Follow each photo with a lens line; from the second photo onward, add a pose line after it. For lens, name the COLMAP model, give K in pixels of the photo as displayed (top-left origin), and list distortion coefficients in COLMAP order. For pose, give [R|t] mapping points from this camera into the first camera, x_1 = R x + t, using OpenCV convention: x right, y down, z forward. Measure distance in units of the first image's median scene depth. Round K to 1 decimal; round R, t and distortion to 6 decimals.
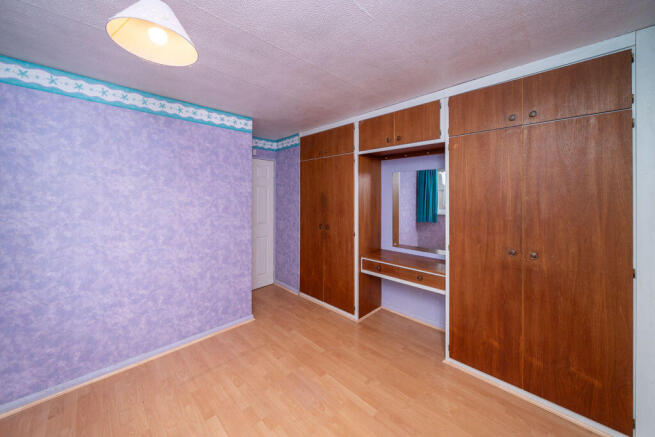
lens RADIAL K [[229.1, 0, 326.0], [0, 229.1, 197.2], [0, 0, 1]] dist [0.000028, 0.000025]
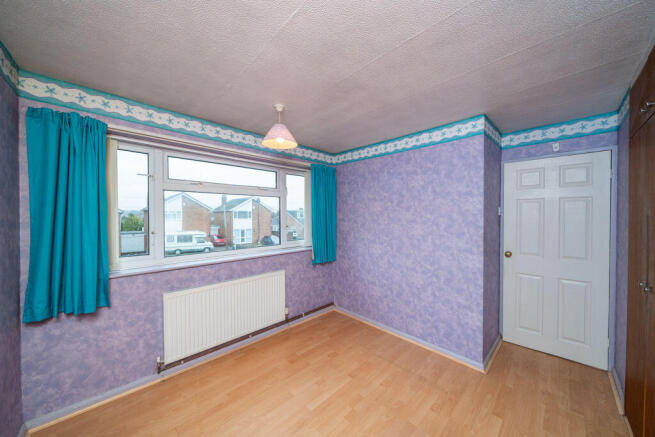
lens RADIAL K [[236.9, 0, 332.7], [0, 236.9, 218.6], [0, 0, 1]] dist [-0.001441, -0.000205]
pose [[0.005113, 0.016202, -0.999856, 0.568578], [0.001980, 0.999867, 0.016212, -0.004752], [0.999985, -0.002062, 0.005080, 0.566194]]
